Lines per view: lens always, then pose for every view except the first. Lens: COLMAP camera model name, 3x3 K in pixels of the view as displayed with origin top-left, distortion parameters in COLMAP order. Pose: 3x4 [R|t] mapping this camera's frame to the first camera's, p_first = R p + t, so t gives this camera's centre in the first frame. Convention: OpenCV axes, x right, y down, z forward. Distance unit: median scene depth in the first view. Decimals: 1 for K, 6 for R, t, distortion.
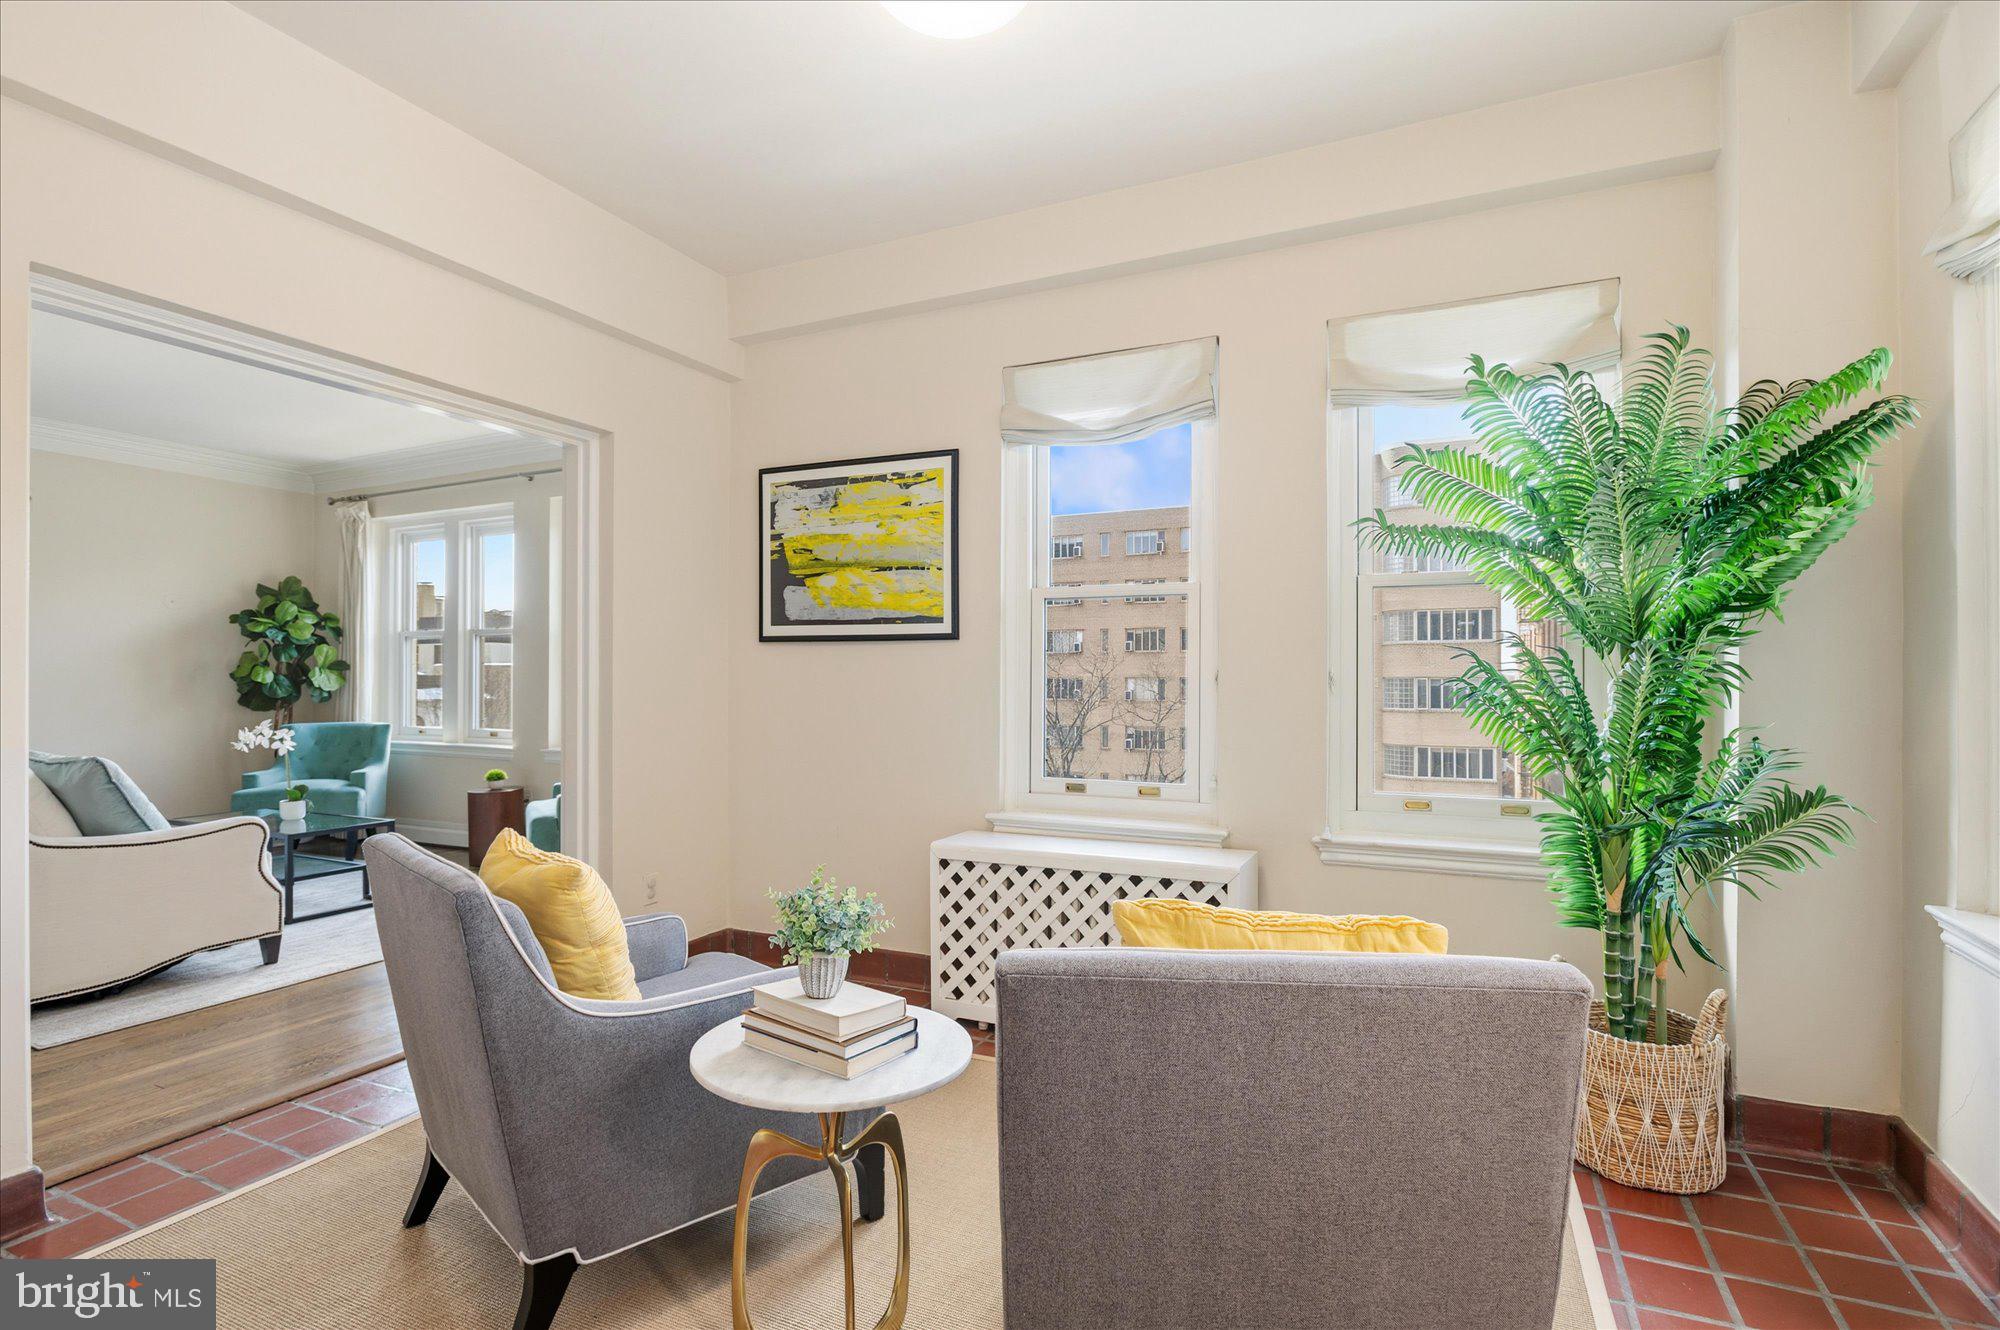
lens RADIAL K [[962.5, 0, 990.7], [0, 962.5, 663.7], [0, 0, 1]] dist [-0.002345, -0.000944]
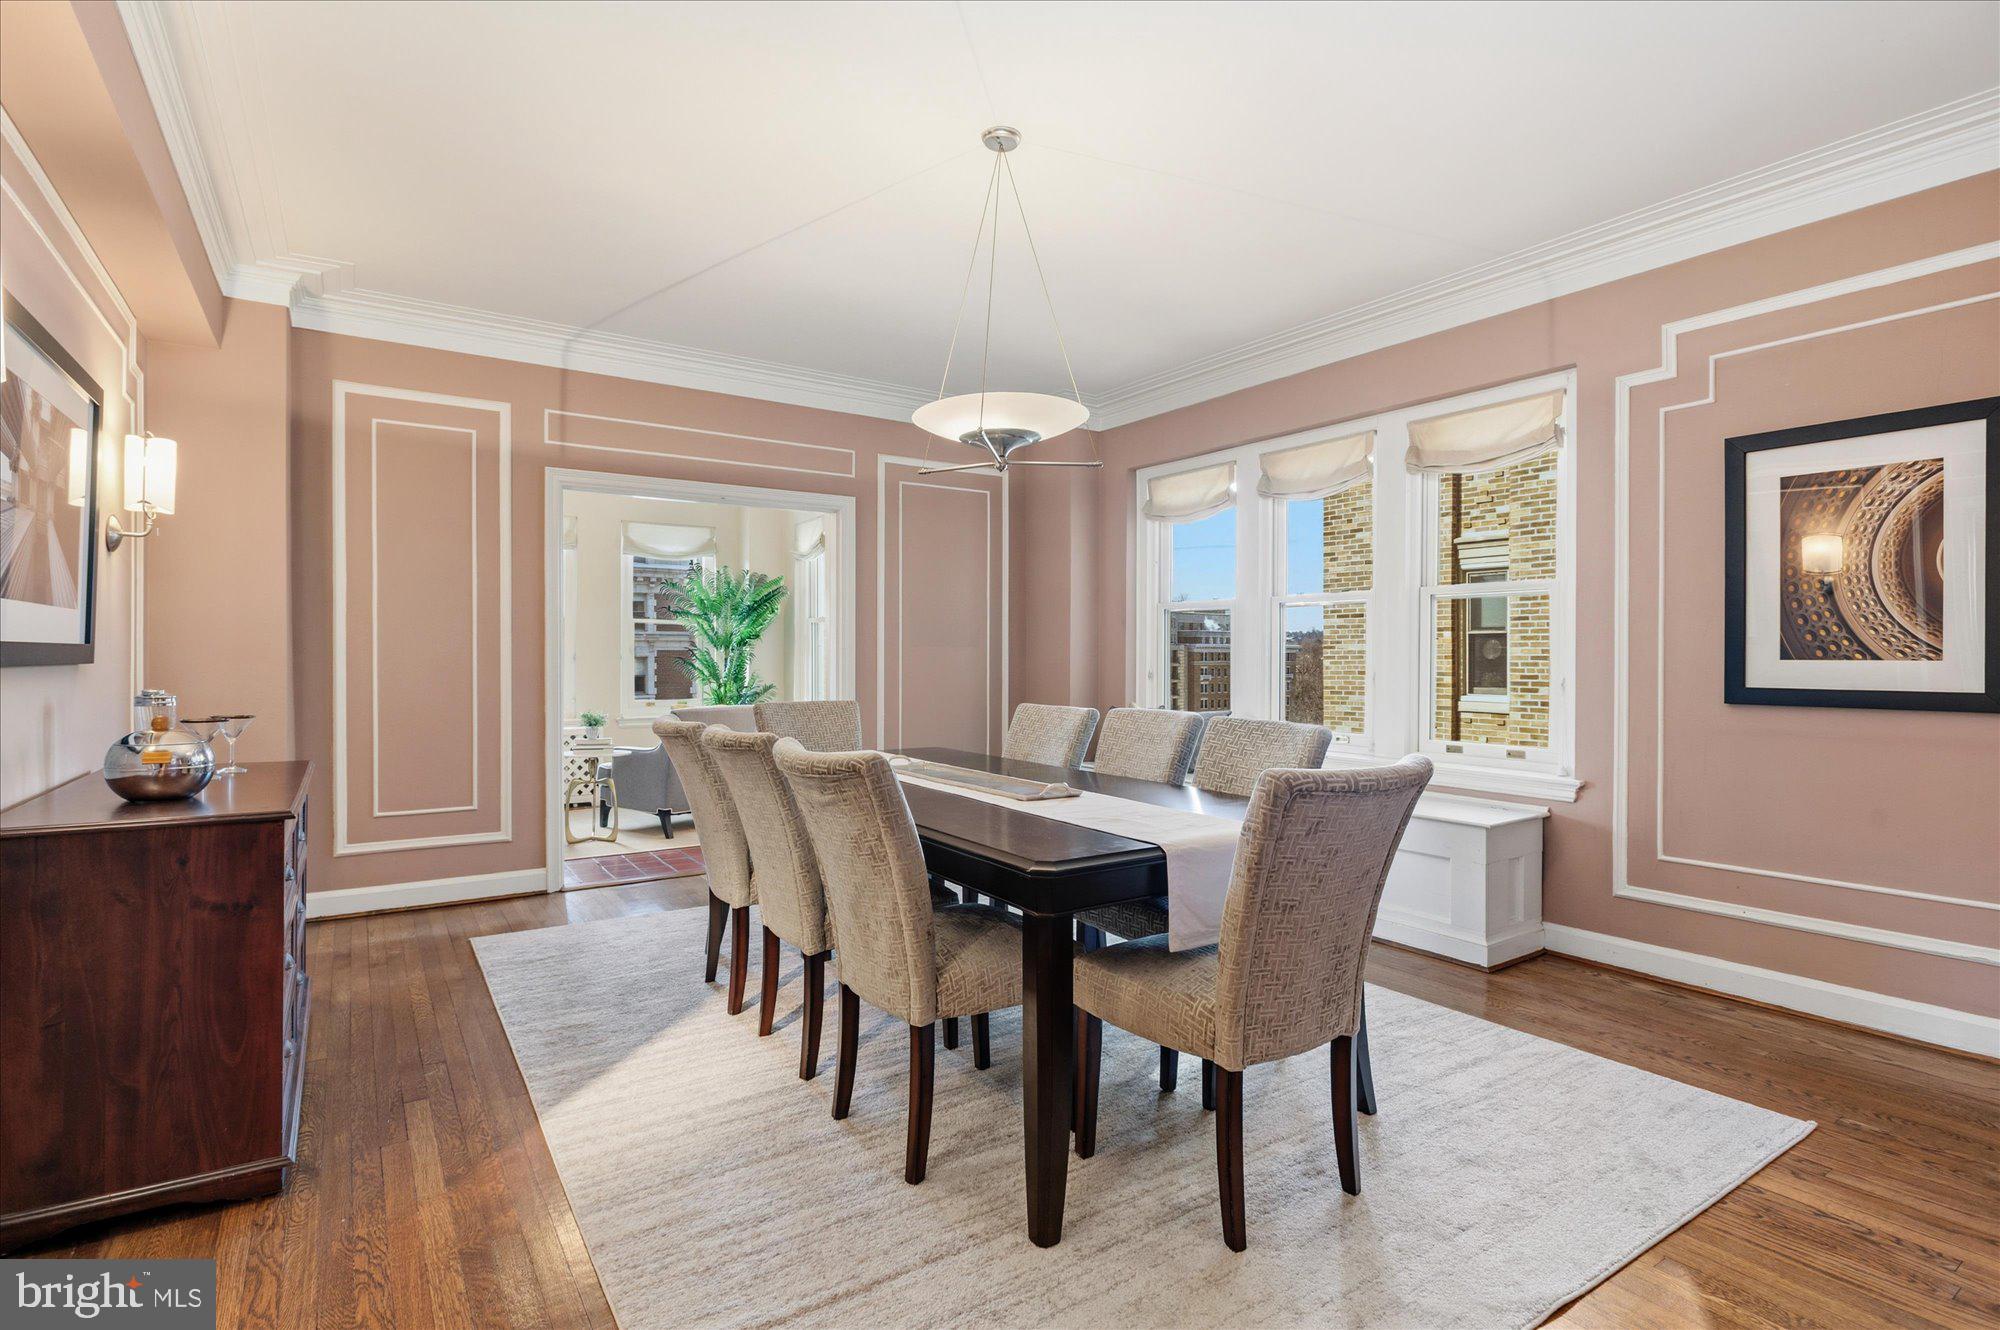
lens RADIAL K [[962.5, 0, 990.7], [0, 962.5, 663.7], [0, 0, 1]] dist [-0.002345, -0.000944]
pose [[0.517973, -0.001956, 0.855395, -1.203697], [-0.016713, 0.999783, 0.012406, -0.013831], [-0.855234, -0.020722, 0.517828, -1.067463]]
